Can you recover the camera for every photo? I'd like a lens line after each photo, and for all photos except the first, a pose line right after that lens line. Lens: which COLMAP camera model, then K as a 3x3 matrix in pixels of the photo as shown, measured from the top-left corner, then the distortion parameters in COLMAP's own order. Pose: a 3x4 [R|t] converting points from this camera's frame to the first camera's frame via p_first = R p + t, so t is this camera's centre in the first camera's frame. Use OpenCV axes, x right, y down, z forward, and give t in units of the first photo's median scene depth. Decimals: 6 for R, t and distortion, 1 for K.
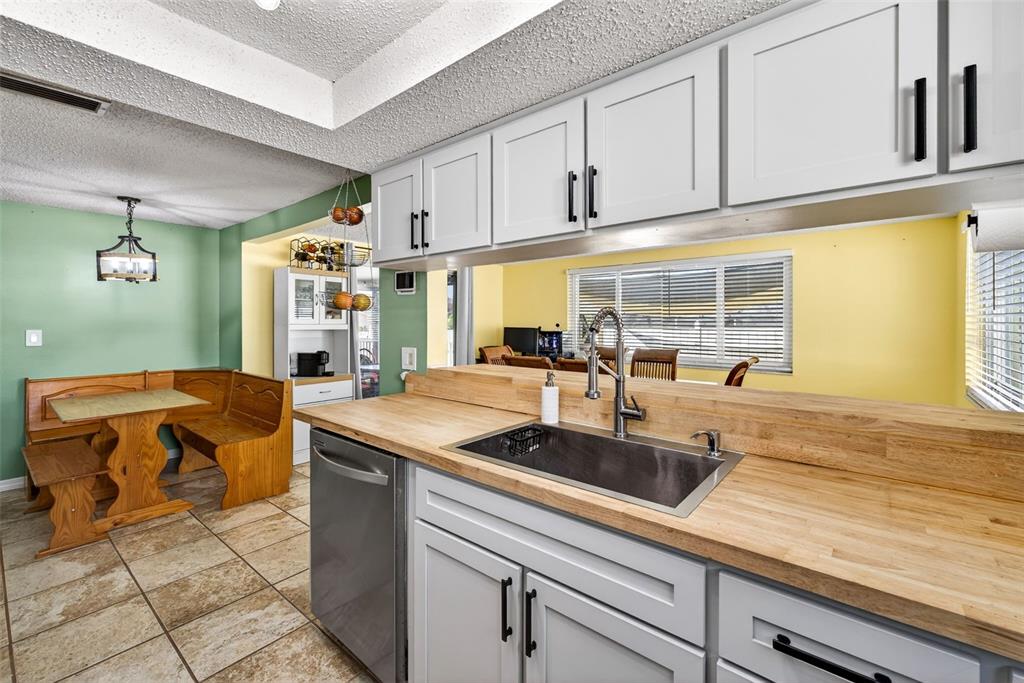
lens RADIAL K [[434.3, 0, 519.7], [0, 434.3, 329.2], [0, 0, 1]] dist [0.004440, -0.000156]
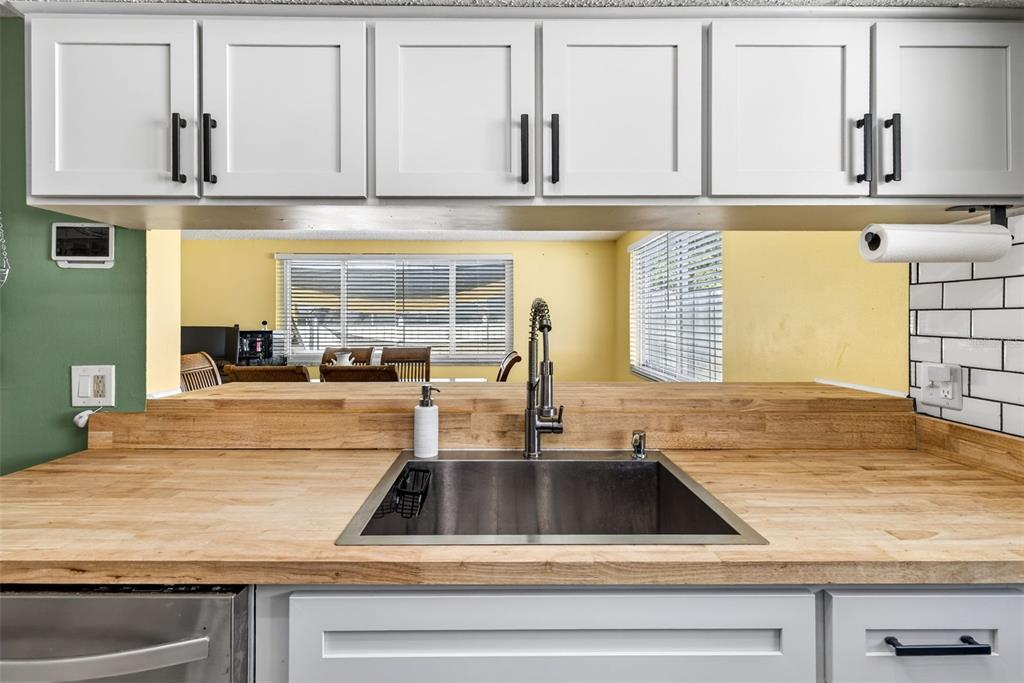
lens RADIAL K [[484.3, 0, 508.5], [0, 484.3, 327.9], [0, 0, 1]] dist [0.004342, 0.000639]
pose [[0.765389, -0.017312, 0.643335, -0.341931], [0.012888, 0.999850, 0.011572, -0.005838], [-0.643439, -0.000566, 0.765497, 0.290581]]
